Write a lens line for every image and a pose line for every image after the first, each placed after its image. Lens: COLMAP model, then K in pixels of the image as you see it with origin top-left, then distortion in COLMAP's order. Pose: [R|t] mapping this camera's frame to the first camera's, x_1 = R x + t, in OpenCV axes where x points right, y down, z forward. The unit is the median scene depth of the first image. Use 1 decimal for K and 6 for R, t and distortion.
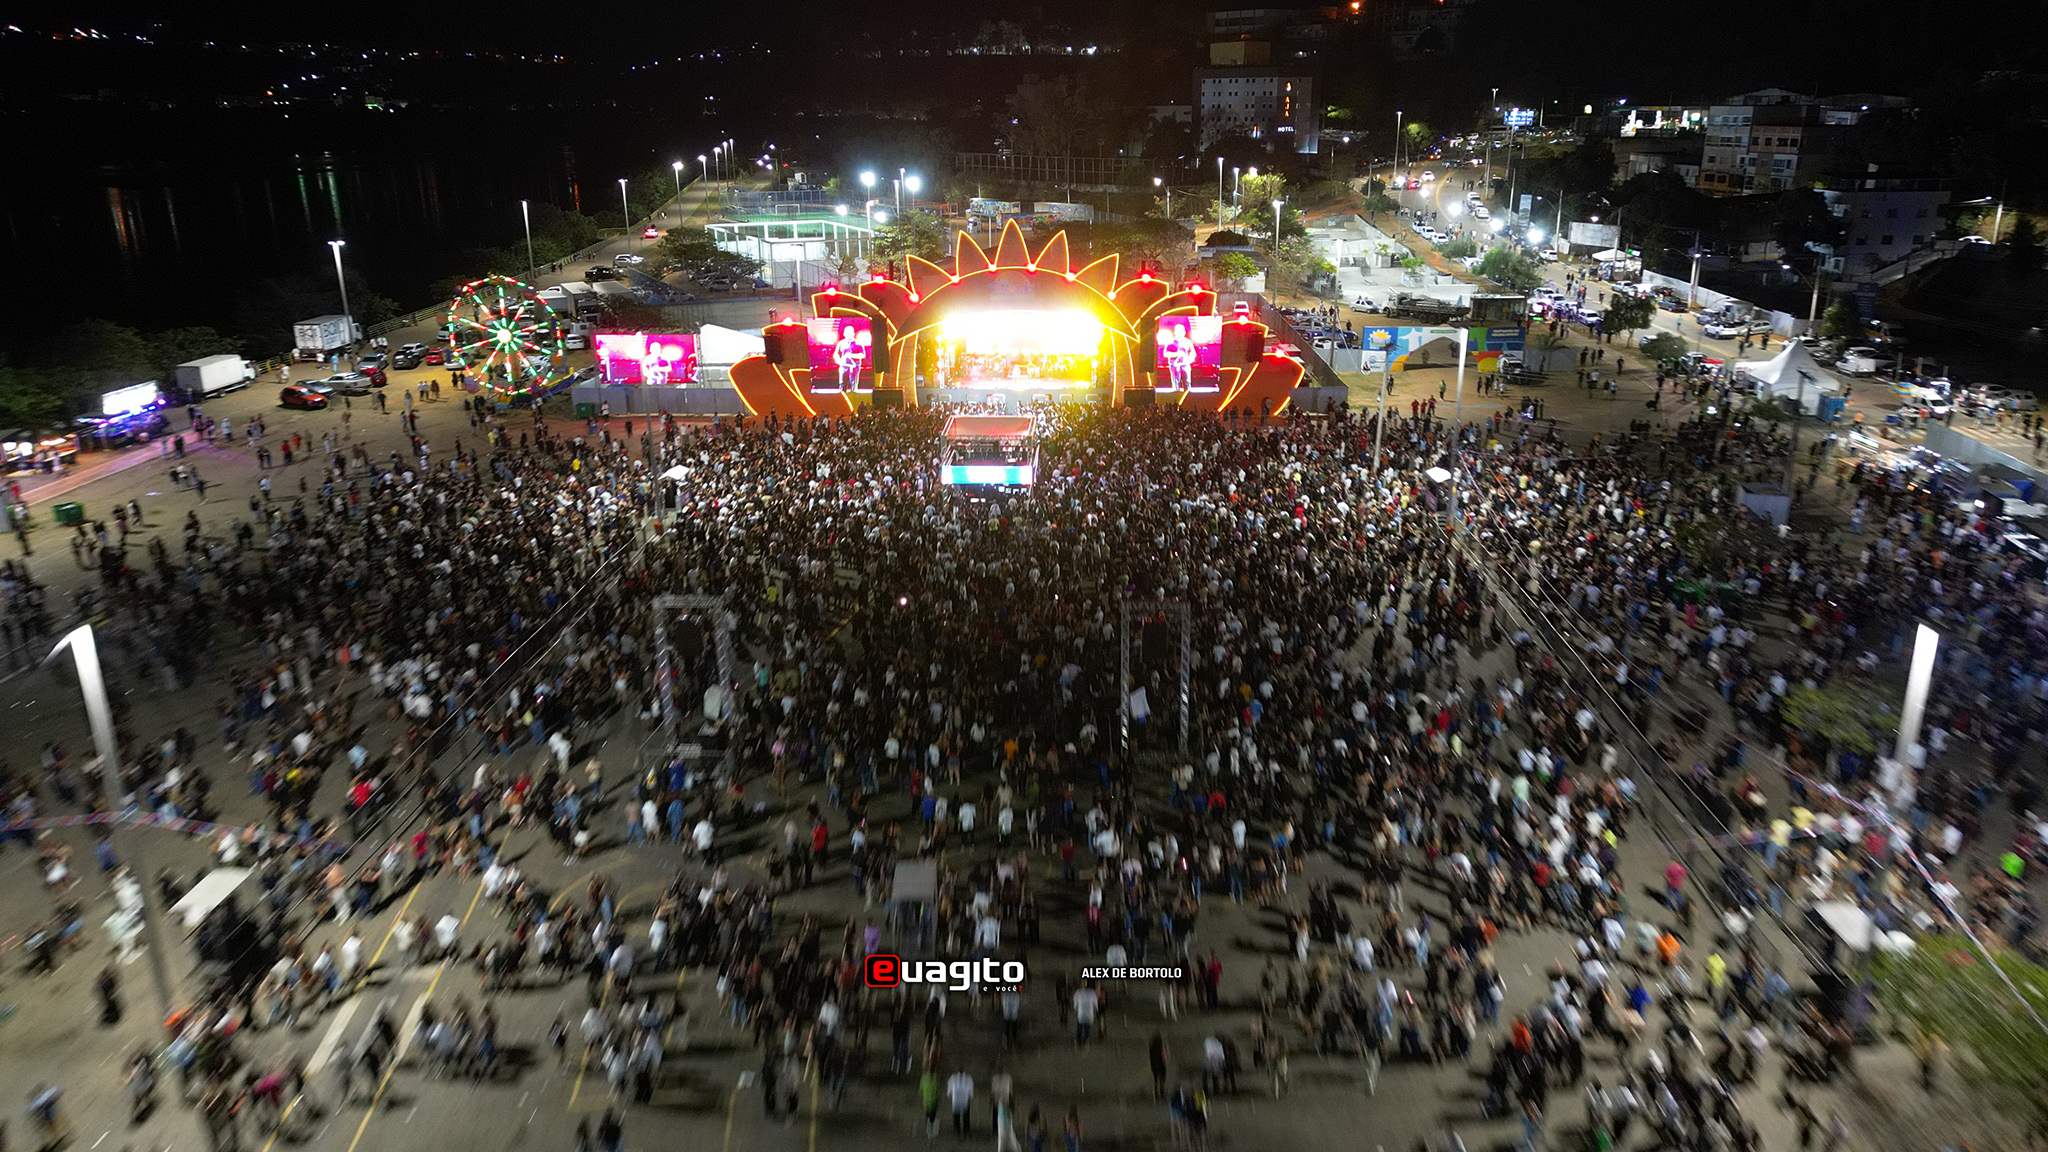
lens RADIAL K [[1433.3, 0, 1026.5], [0, 1433.3, 575.4], [0, 0, 1]] dist [0.073055, -0.073686]
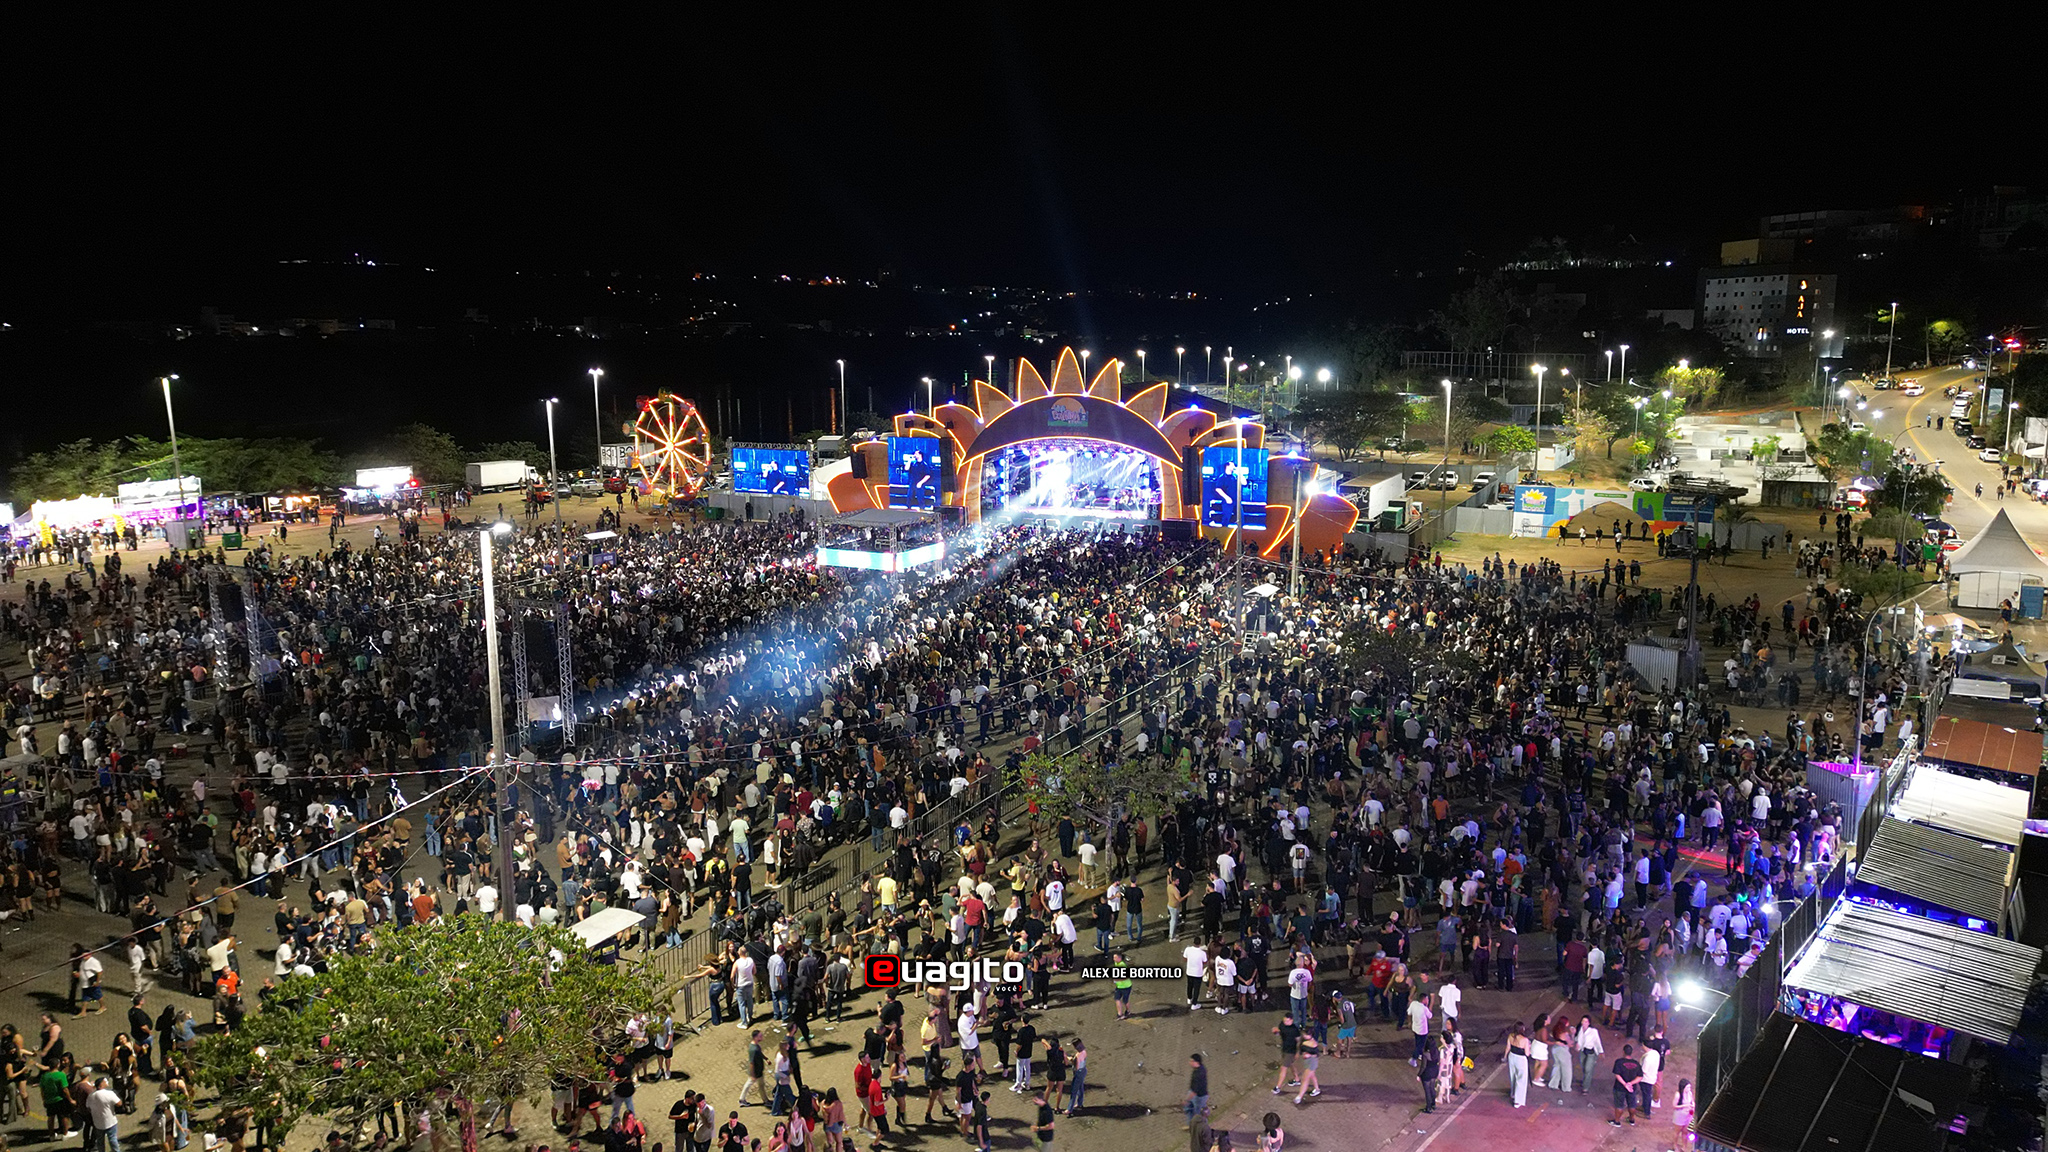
lens RADIAL K [[1433.3, 0, 1026.5], [0, 1433.3, 575.4], [0, 0, 1]] dist [0.073055, -0.073686]
pose [[0.908302, 0.074837, -0.411566, 0.263394], [-0.137014, 0.982819, -0.123671, 0.025876], [0.395240, 0.168721, 0.902950, 0.072736]]
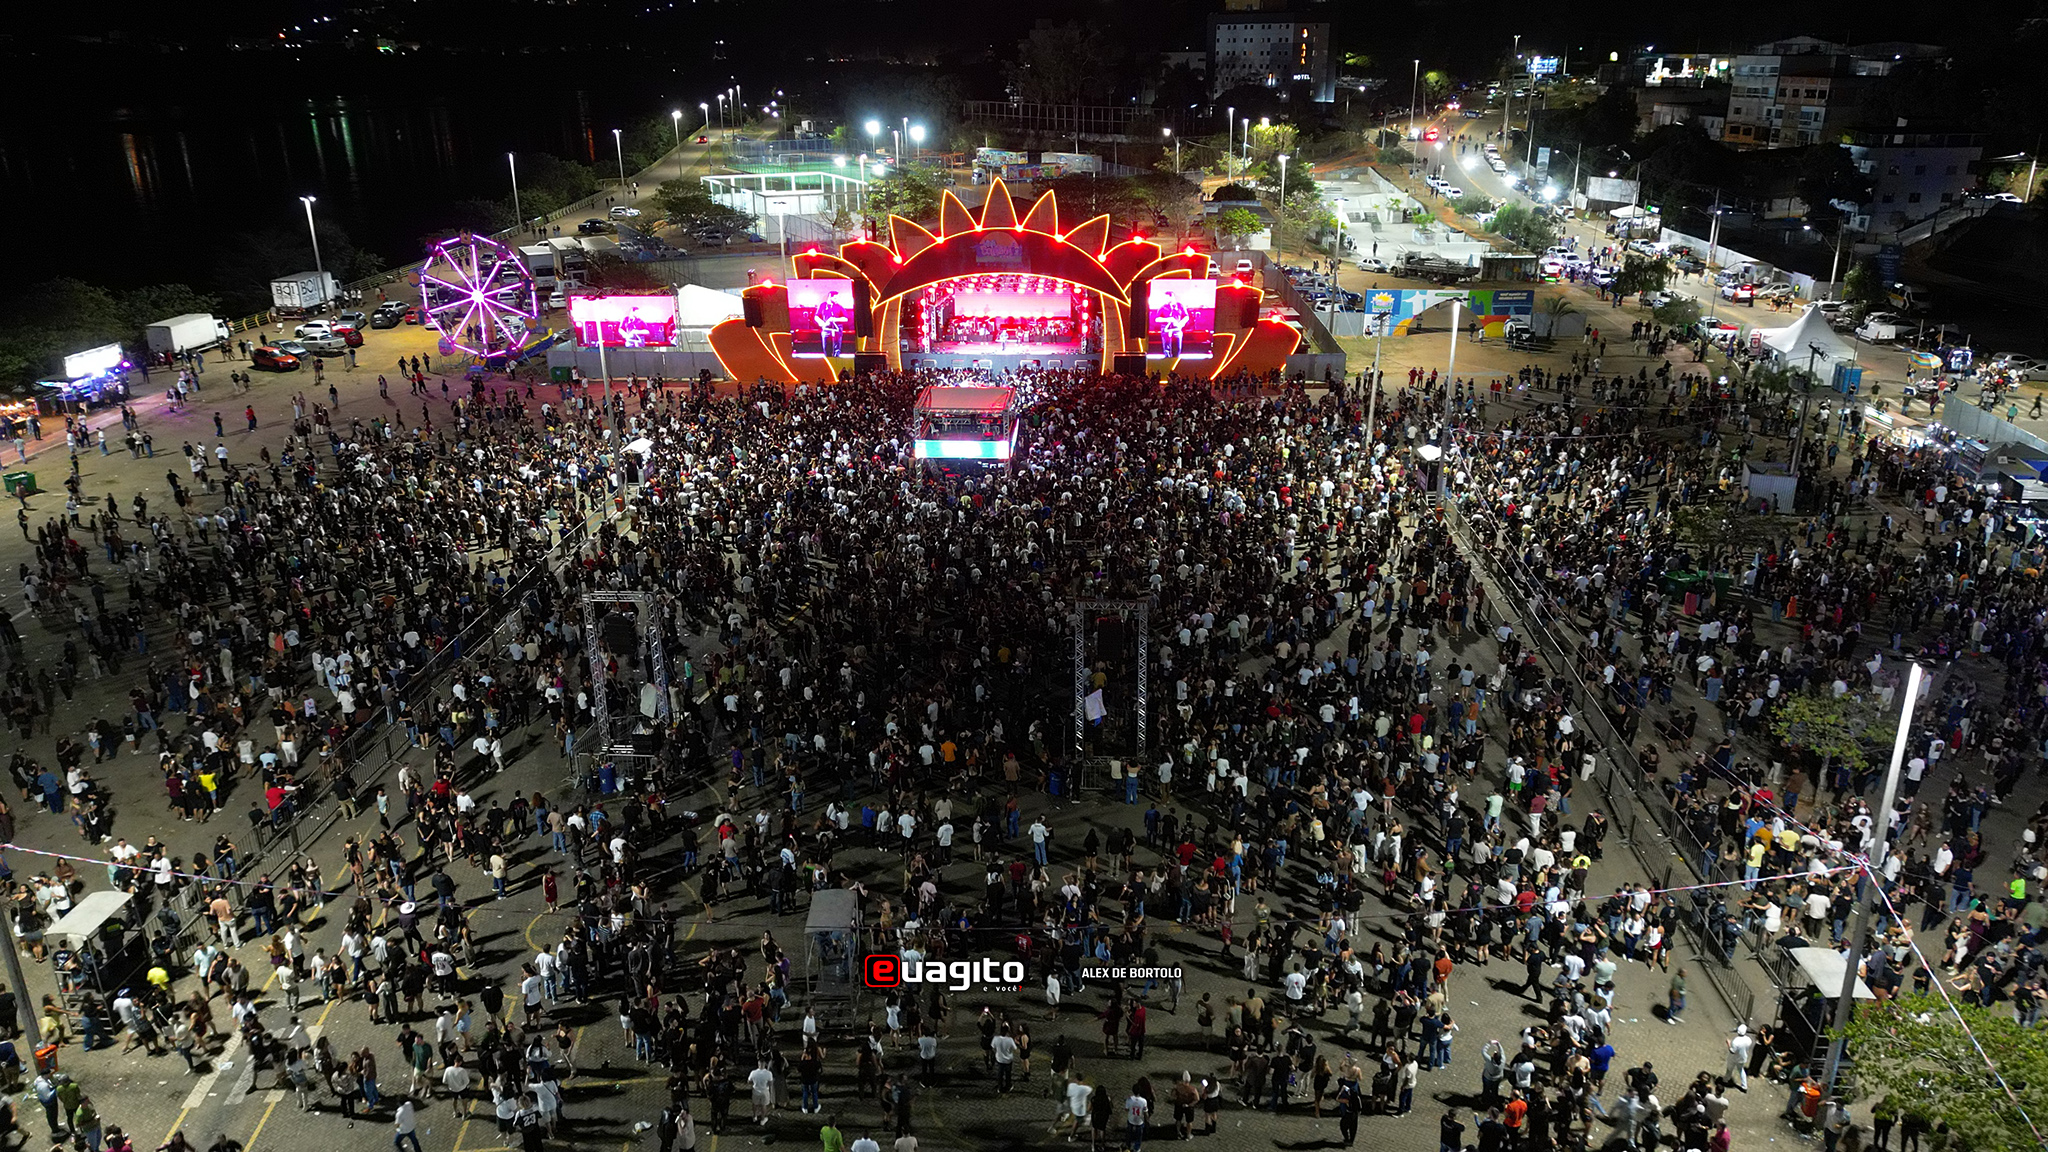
lens RADIAL K [[1433.3, 0, 1026.5], [0, 1433.3, 575.4], [0, 0, 1]] dist [0.073055, -0.073686]
pose [[0.999905, 0.006543, -0.012095, 0.014929], [-0.006119, 0.999376, 0.034778, -0.010099], [0.012315, -0.034700, 0.999322, 0.017346]]
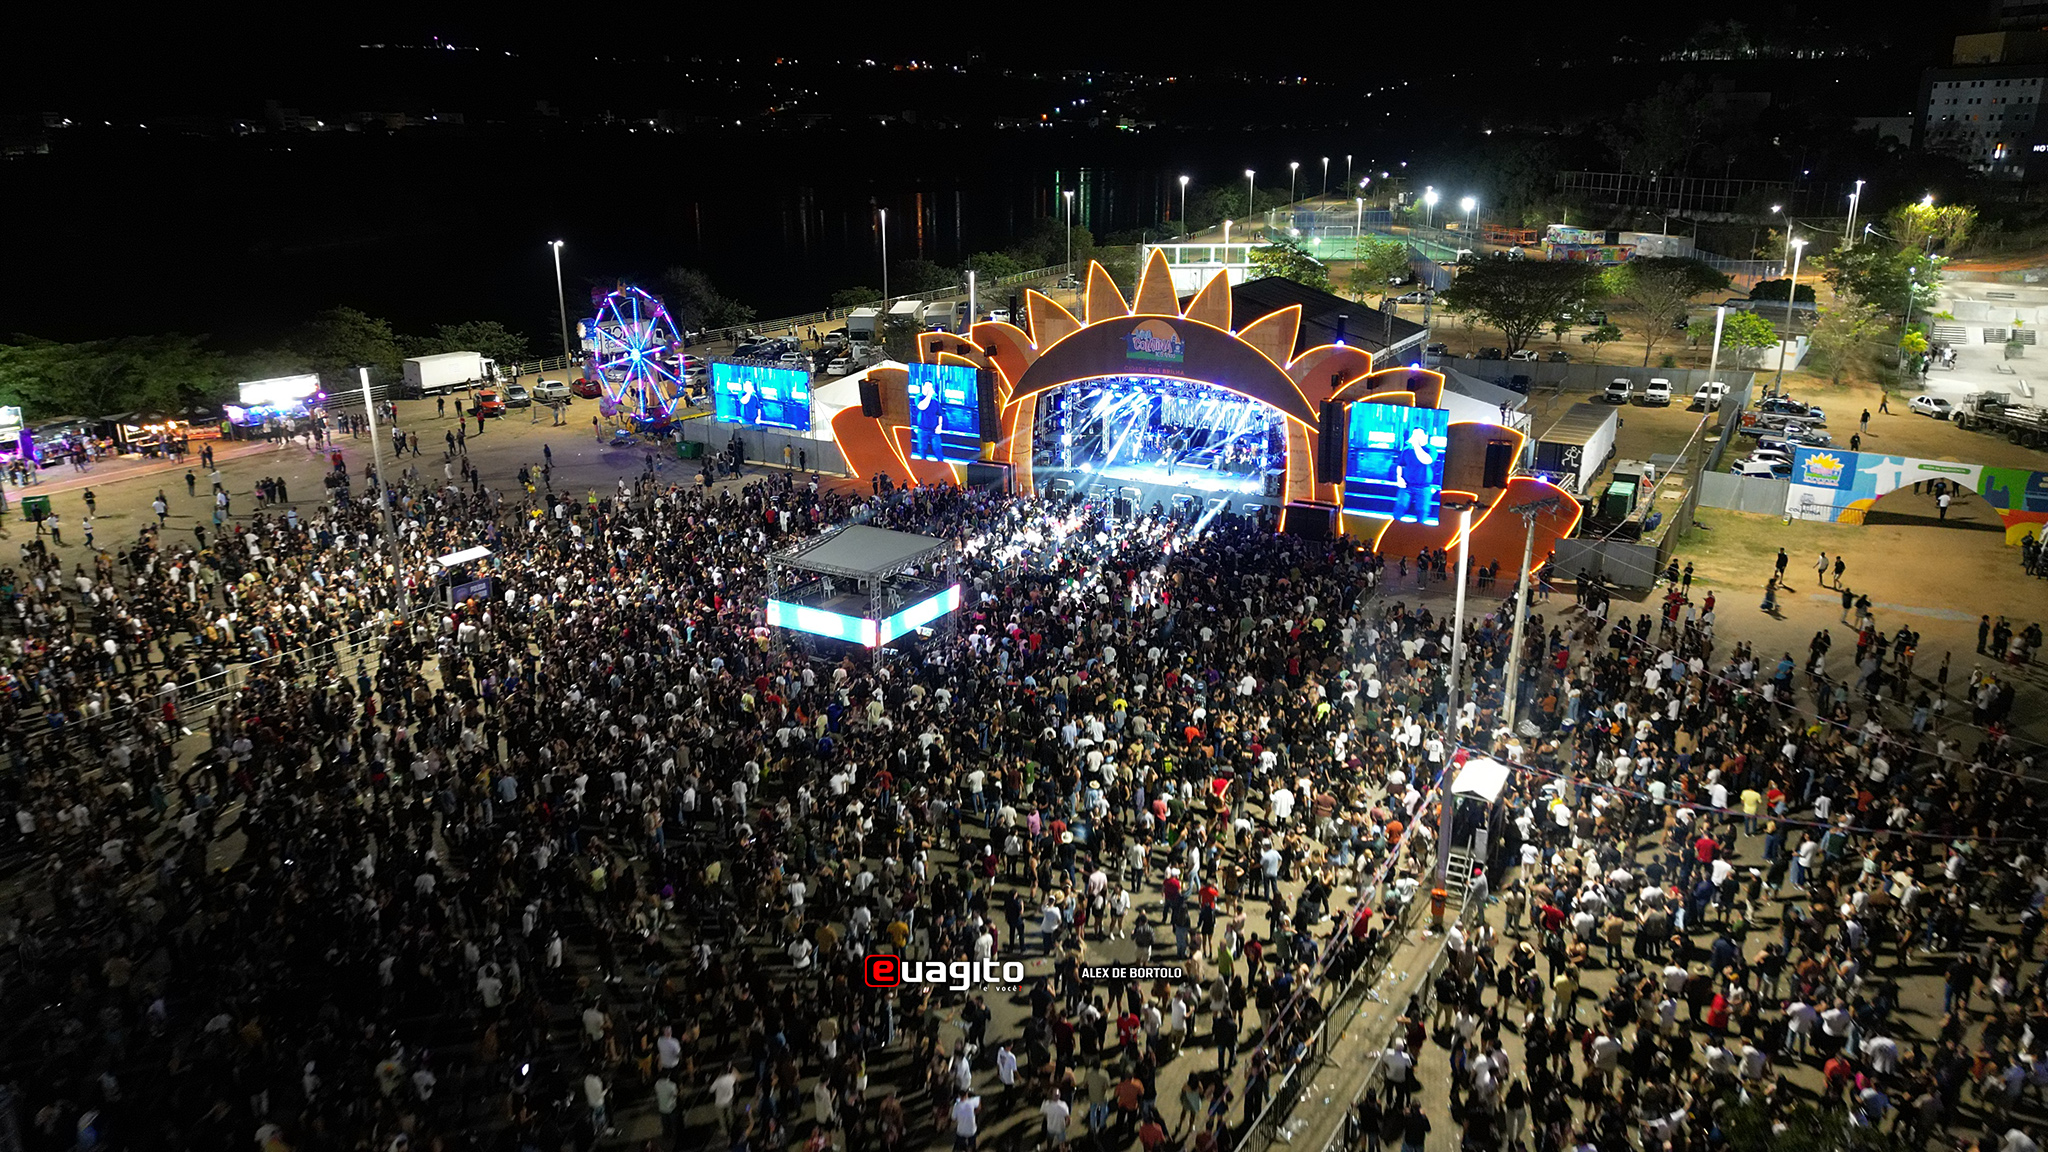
lens RADIAL K [[1433.3, 0, 1026.5], [0, 1433.3, 575.4], [0, 0, 1]] dist [0.073055, -0.073686]
pose [[0.879458, 0.148401, -0.452251, 0.186559], [-0.154682, 0.987690, 0.023302, -0.064528], [0.450142, 0.049462, 0.891586, 0.237414]]
